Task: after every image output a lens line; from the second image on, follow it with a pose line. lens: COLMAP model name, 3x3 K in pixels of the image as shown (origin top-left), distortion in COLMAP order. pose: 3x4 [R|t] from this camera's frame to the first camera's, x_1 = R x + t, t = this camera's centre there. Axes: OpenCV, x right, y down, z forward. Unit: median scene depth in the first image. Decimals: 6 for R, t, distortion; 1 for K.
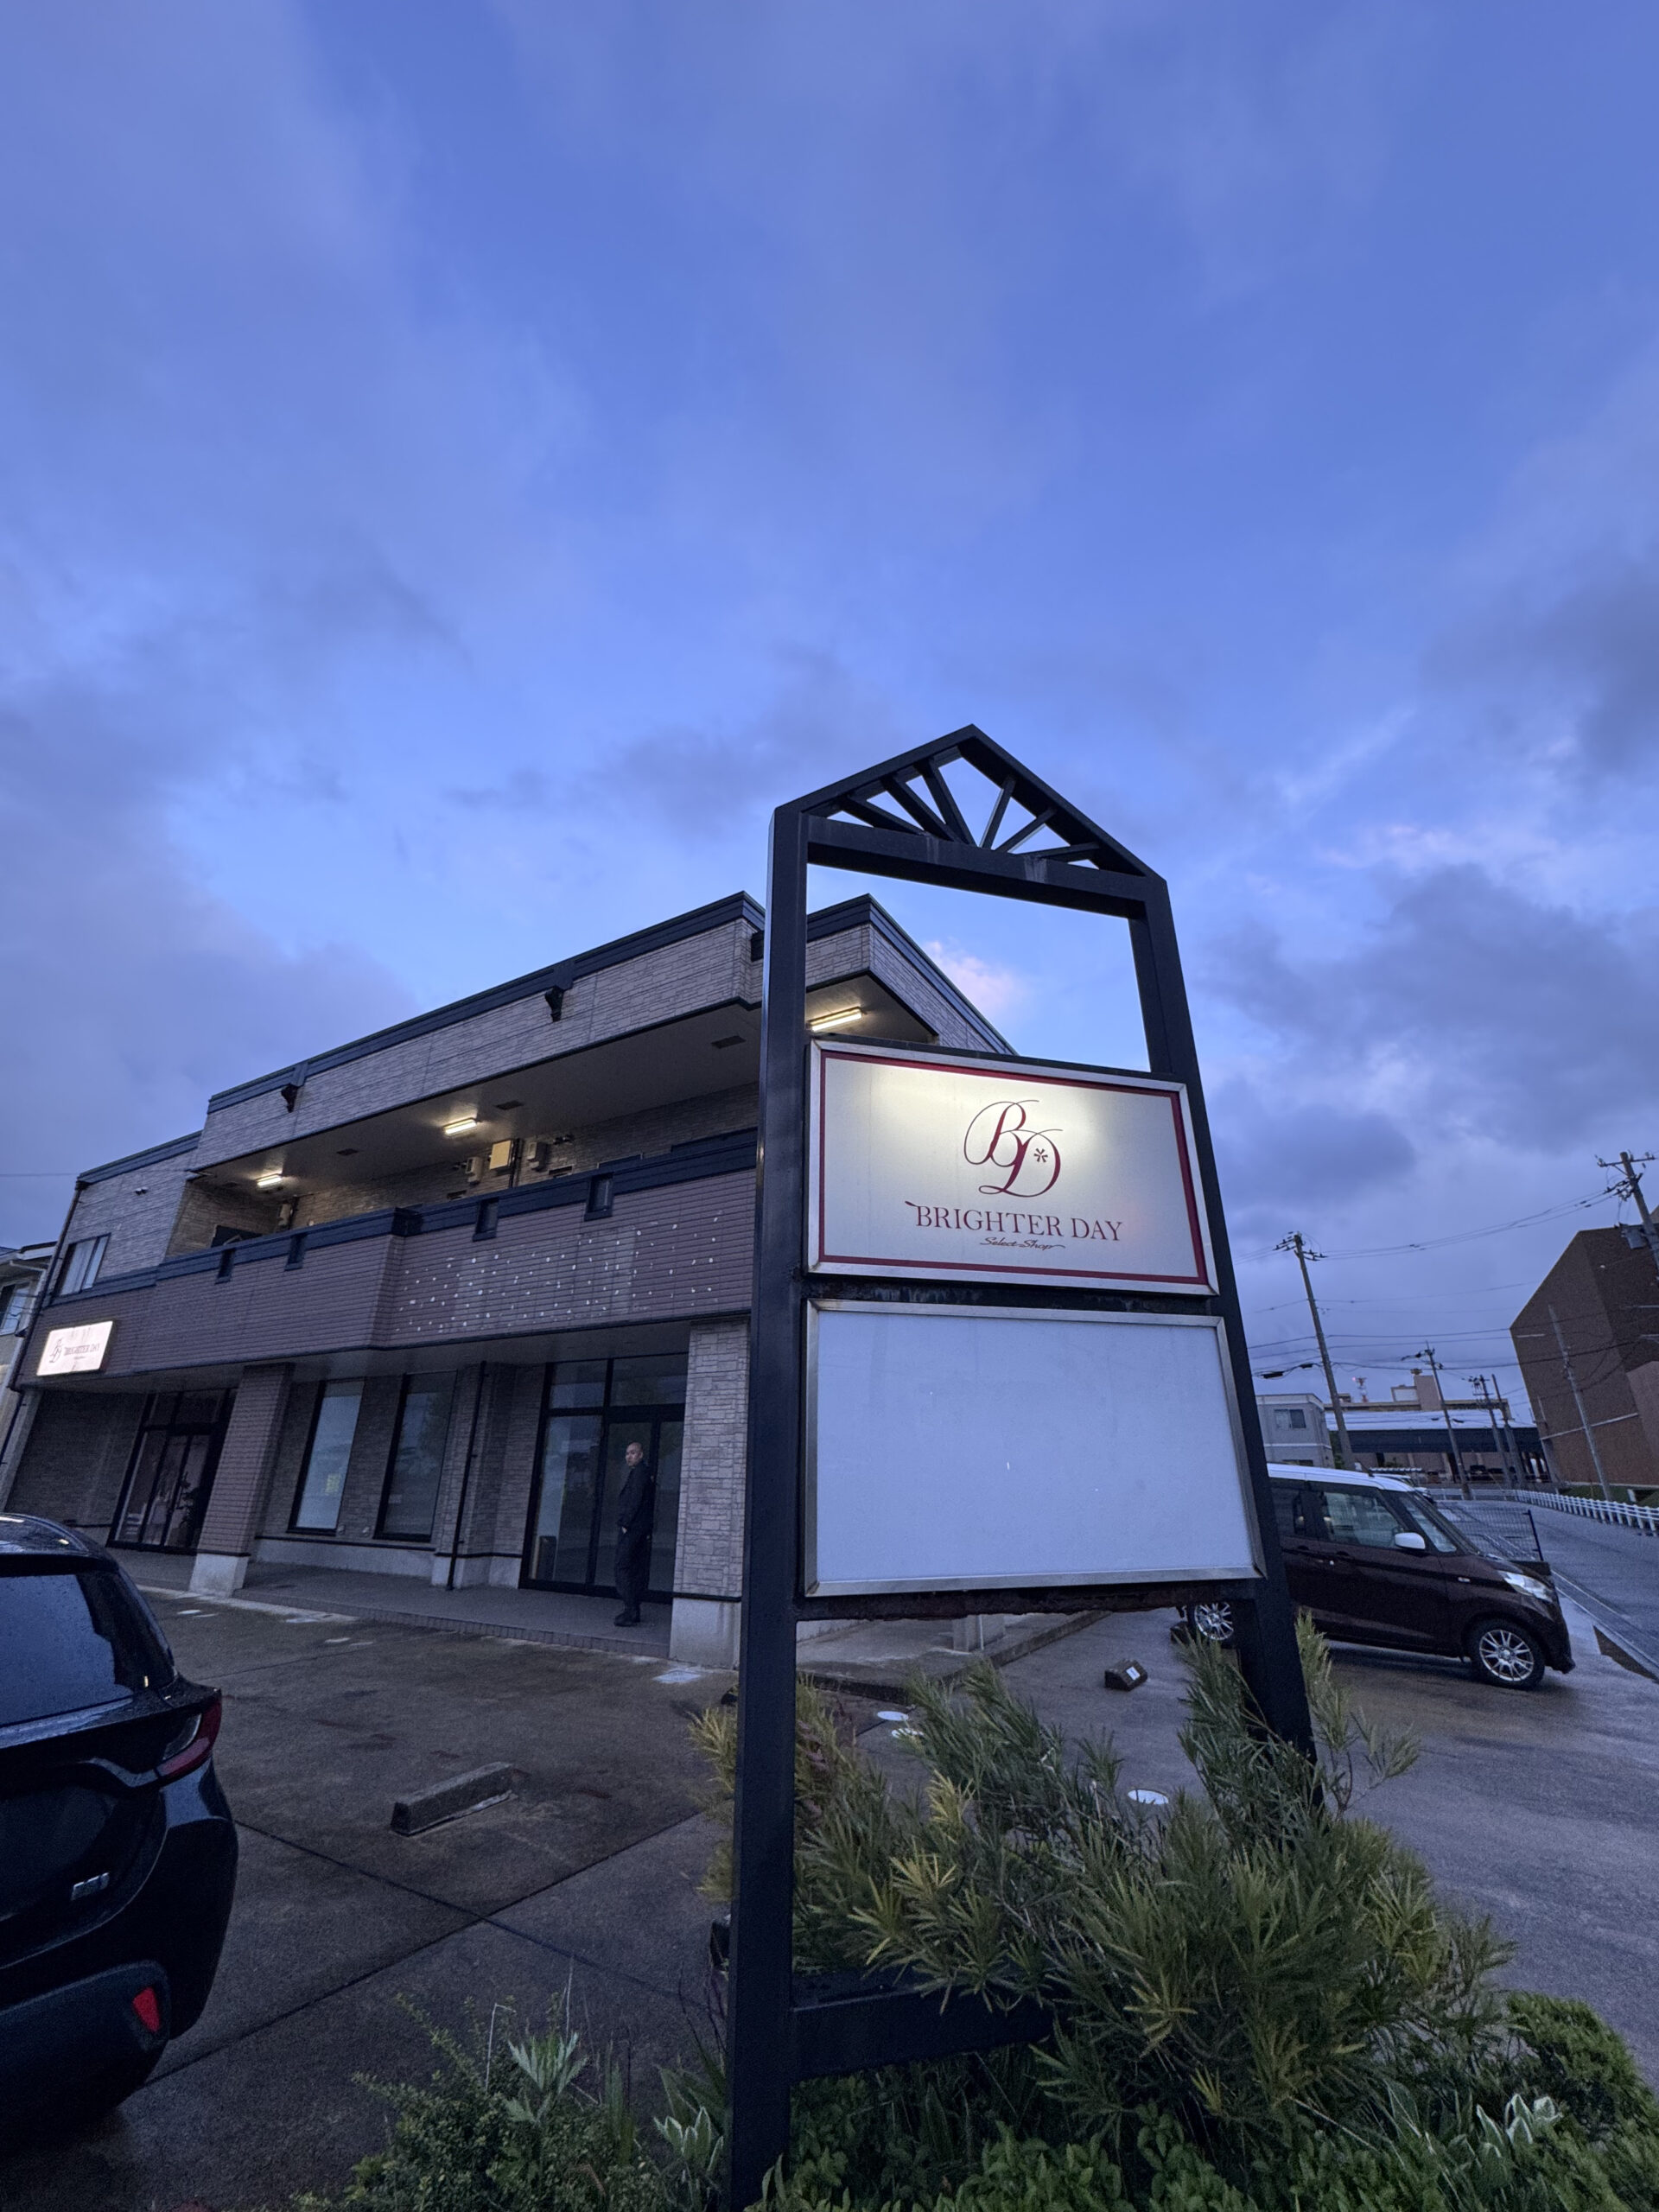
lens RADIAL K [[888.5, 0, 832.8], [0, 888.5, 1106.7], [0, 0, 1]] dist [-0.001333, -0.000032]
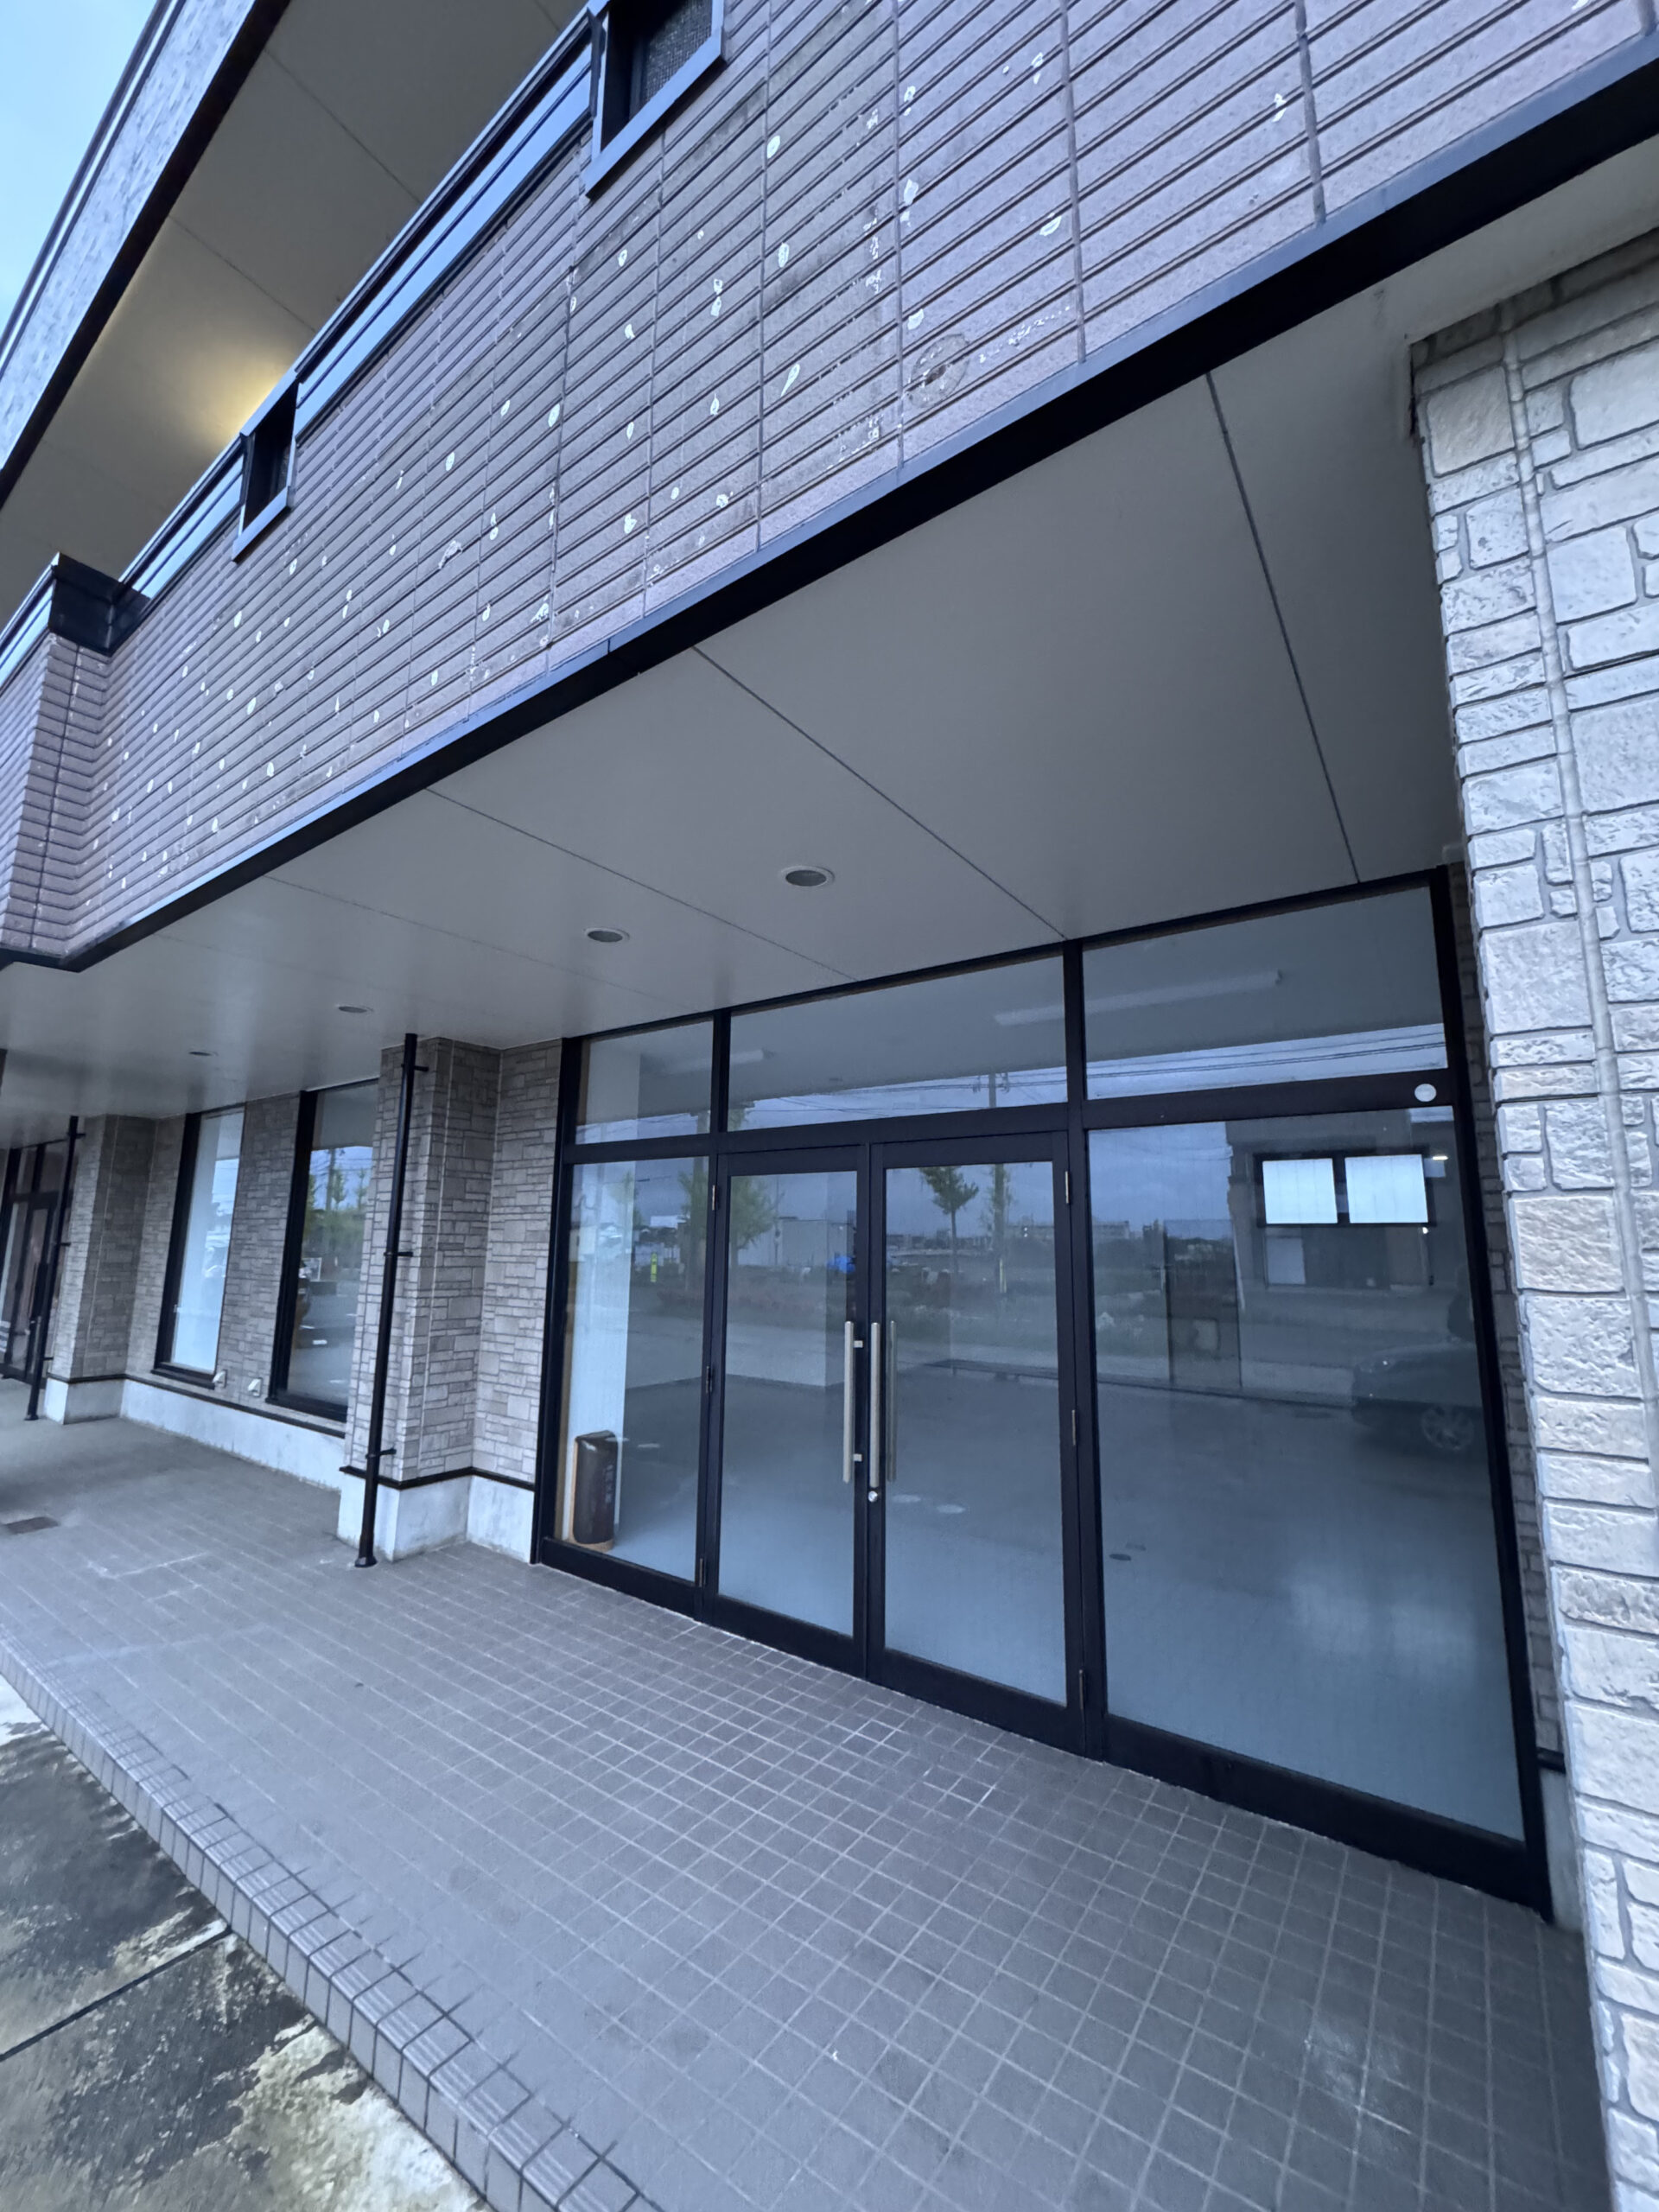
lens RADIAL K [[814.5, 0, 861.3], [0, 814.5, 1108.7], [0, 0, 1]] dist [-0.011256, -0.000005]
pose [[0.999564, -0.005766, -0.028968, -0.179929], [0.012278, 0.973126, 0.229946, 0.241492], [0.026863, -0.230201, 0.972772, 0.650805]]
